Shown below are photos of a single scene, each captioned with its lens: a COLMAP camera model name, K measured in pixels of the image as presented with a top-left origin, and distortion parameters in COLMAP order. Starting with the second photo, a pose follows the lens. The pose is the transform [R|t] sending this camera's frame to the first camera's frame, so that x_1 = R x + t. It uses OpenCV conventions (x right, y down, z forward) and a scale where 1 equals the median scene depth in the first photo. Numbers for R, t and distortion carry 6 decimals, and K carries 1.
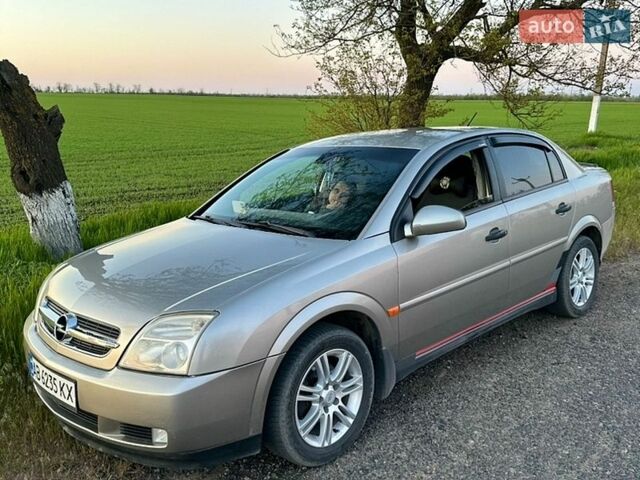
lens RADIAL K [[620.0, 0, 320.1], [0, 620.0, 250.4], [0, 0, 1]] dist [0.030291, -0.001730]
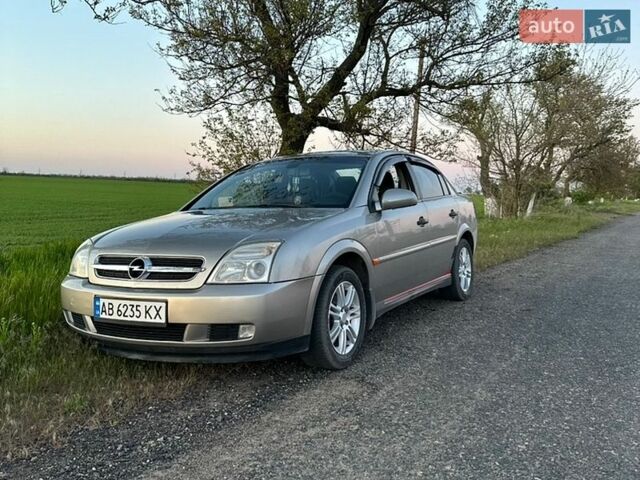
lens RADIAL K [[664.4, 0, 320.0], [0, 664.4, 240.0], [0, 0, 1]] dist [0.010389, -0.099356]
pose [[0.946515, 0.005659, 0.322609, -0.341375], [0.053016, 0.983529, -0.172798, 0.217071], [-0.318273, 0.180659, 0.930626, -0.240032]]
